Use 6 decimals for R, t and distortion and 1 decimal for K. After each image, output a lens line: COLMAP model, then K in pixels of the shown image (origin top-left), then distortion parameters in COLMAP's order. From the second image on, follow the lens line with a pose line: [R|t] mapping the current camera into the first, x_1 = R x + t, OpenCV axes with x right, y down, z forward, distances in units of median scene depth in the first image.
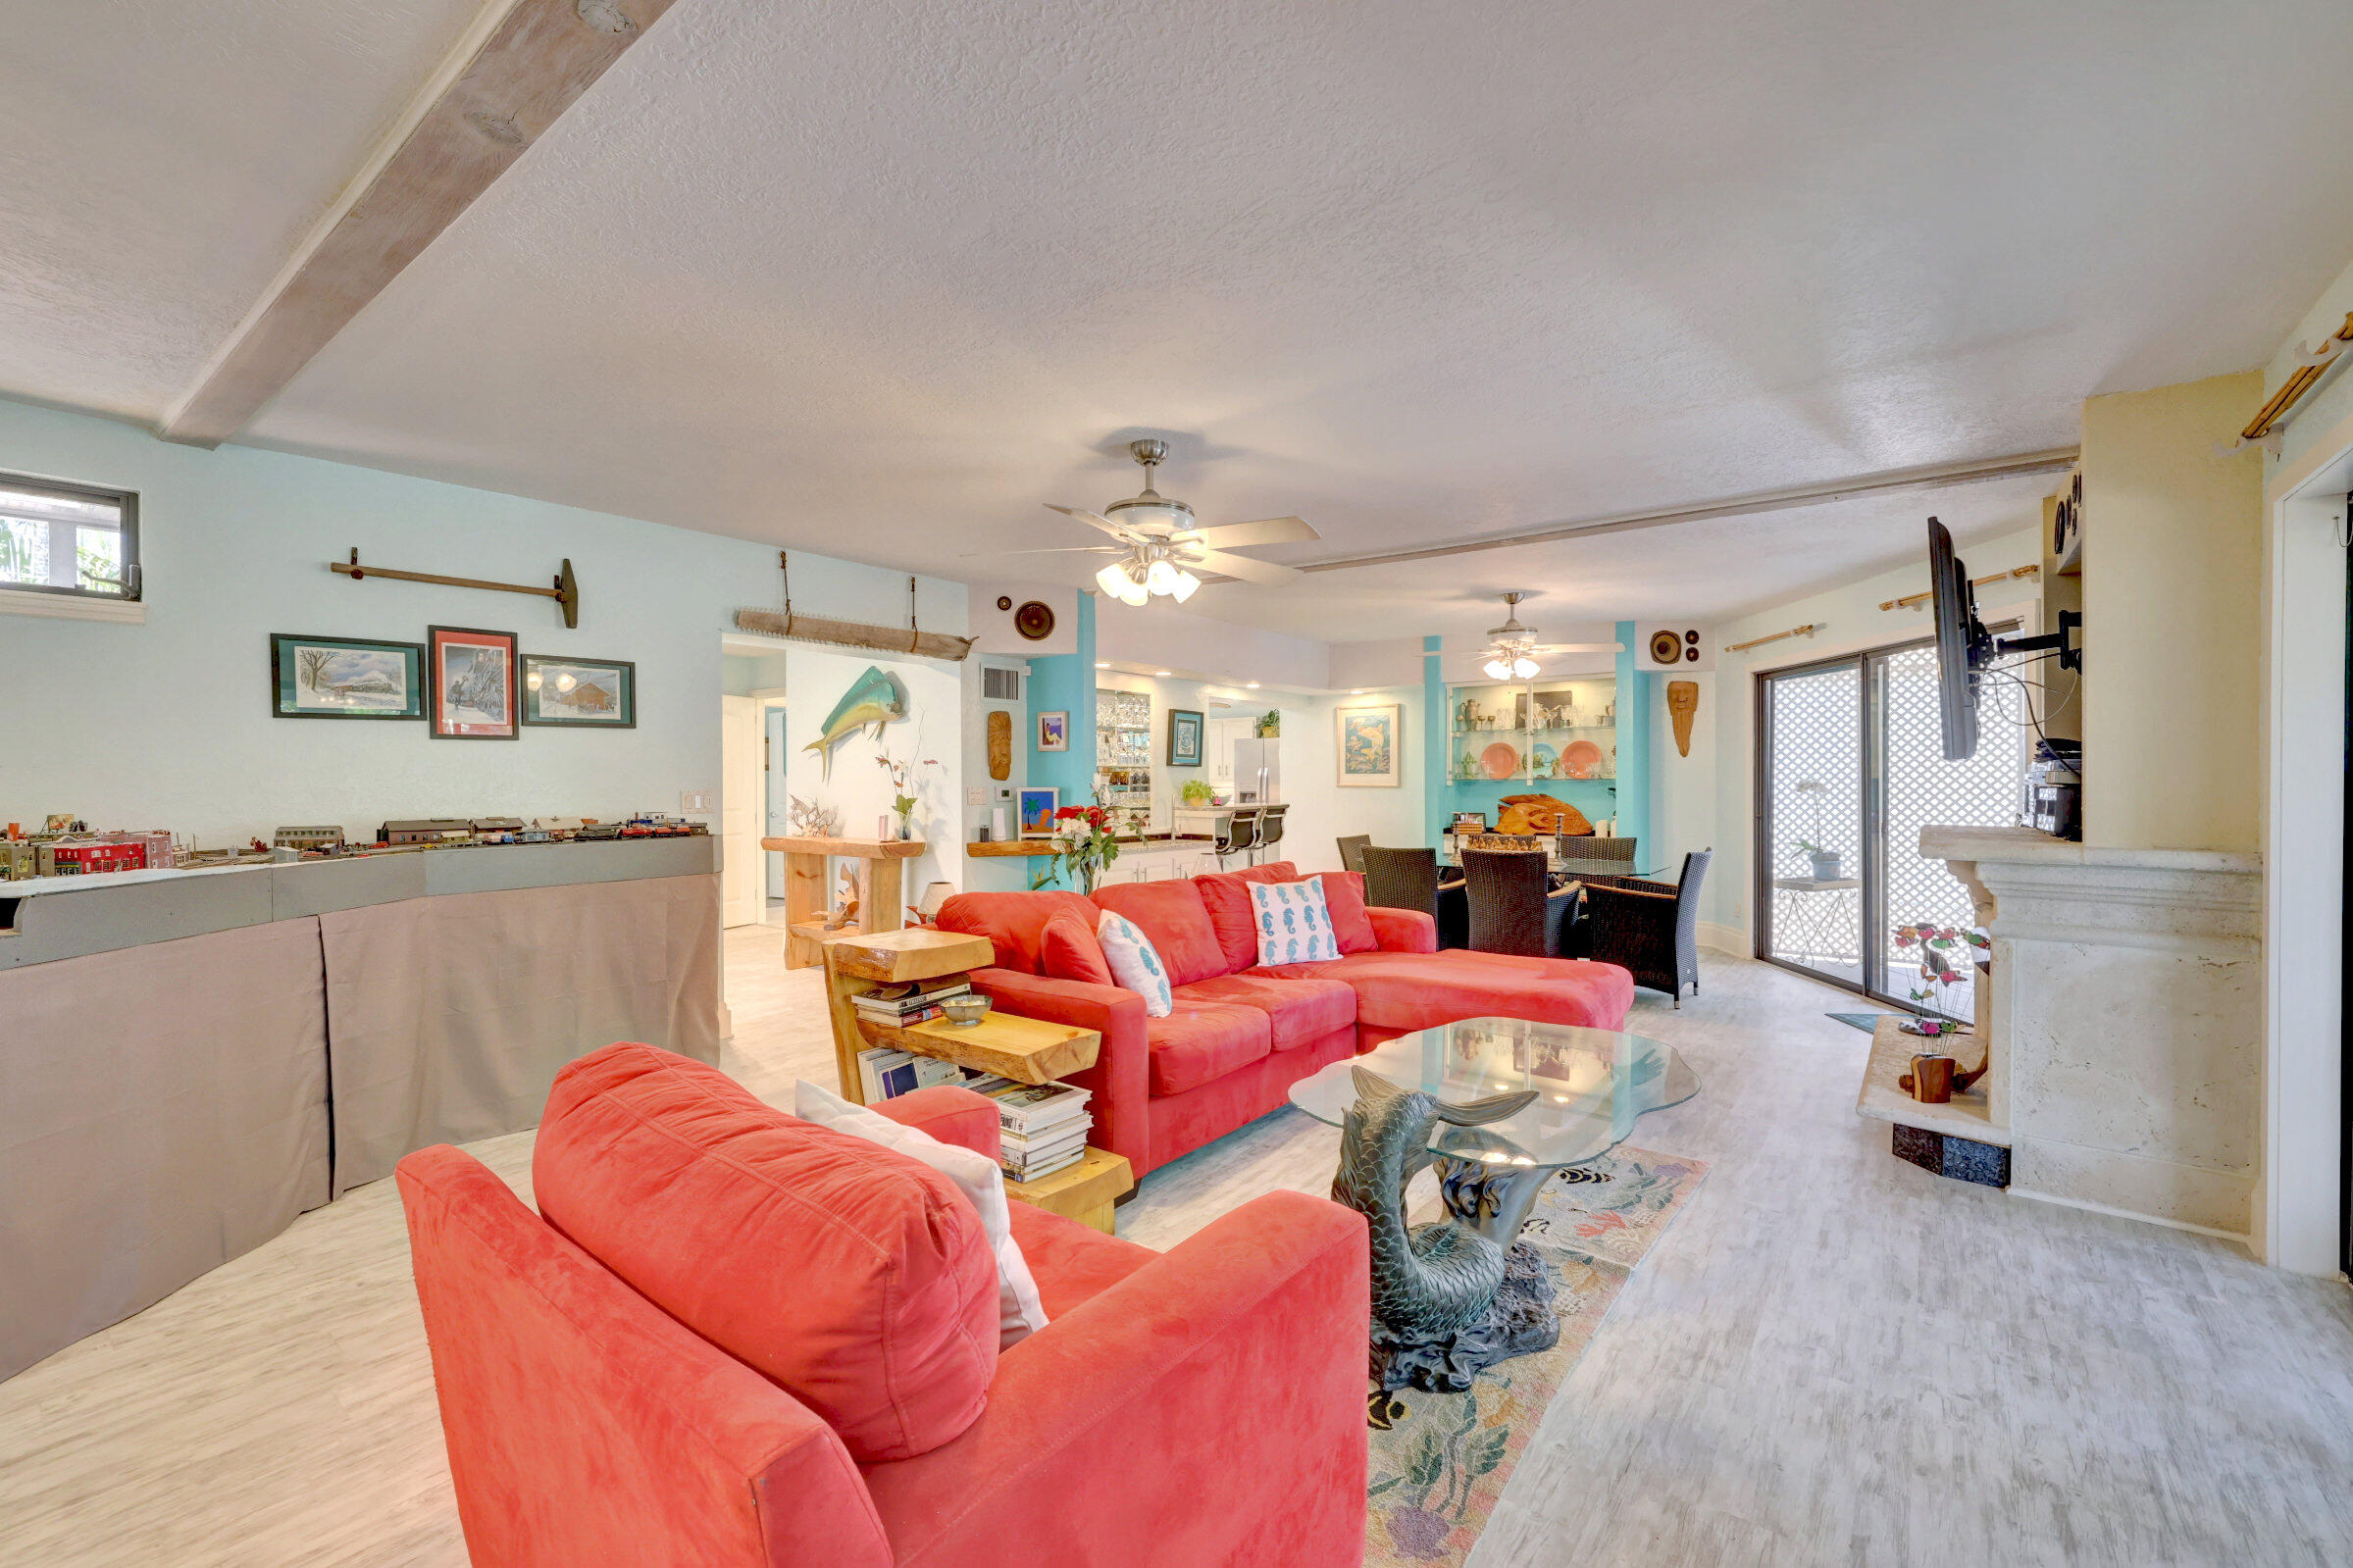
lens RADIAL K [[975.4, 0, 1176.0], [0, 975.4, 784.1], [0, 0, 1]] dist [-0.000084, -0.000868]
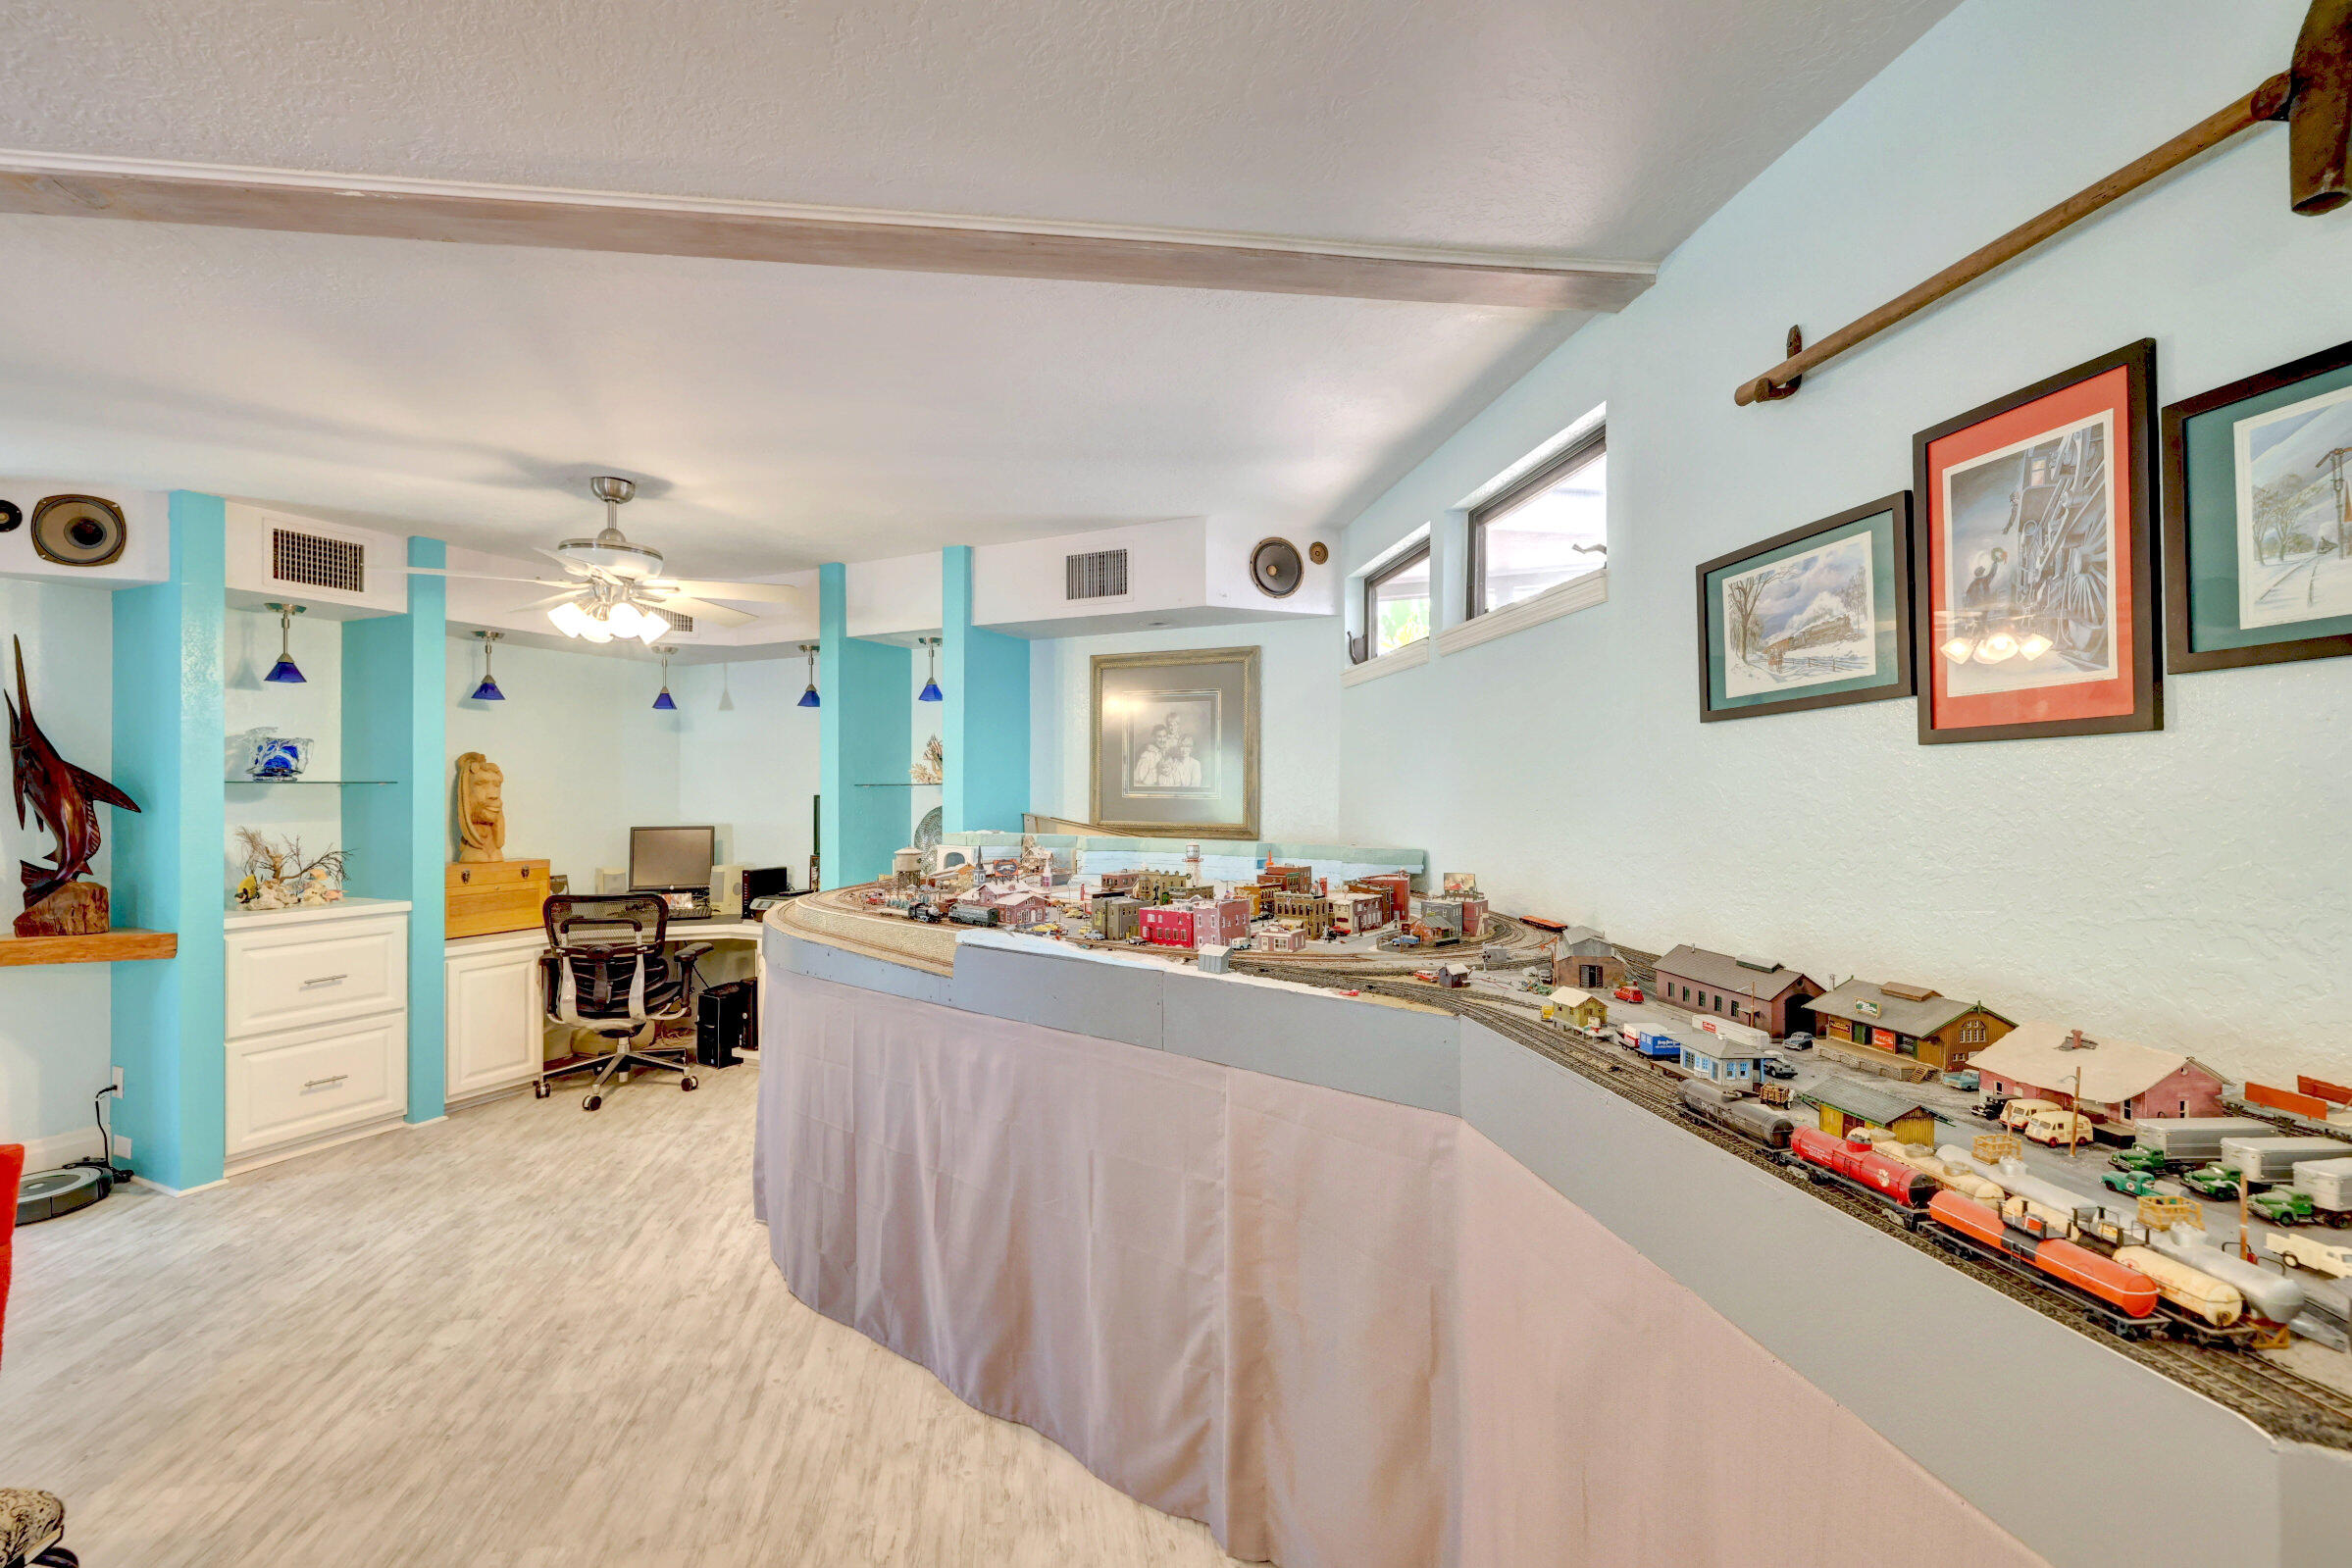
lens RADIAL K [[975.0, 0, 1180.0], [0, 975.0, 792.0], [0, 0, 1]] dist [-0.000084, -0.000868]
pose [[-0.672334, 0.006303, -0.740221, -0.315259], [0.000557, 0.999968, 0.008009, -0.032212], [0.740248, 0.004972, -0.672316, 1.069225]]
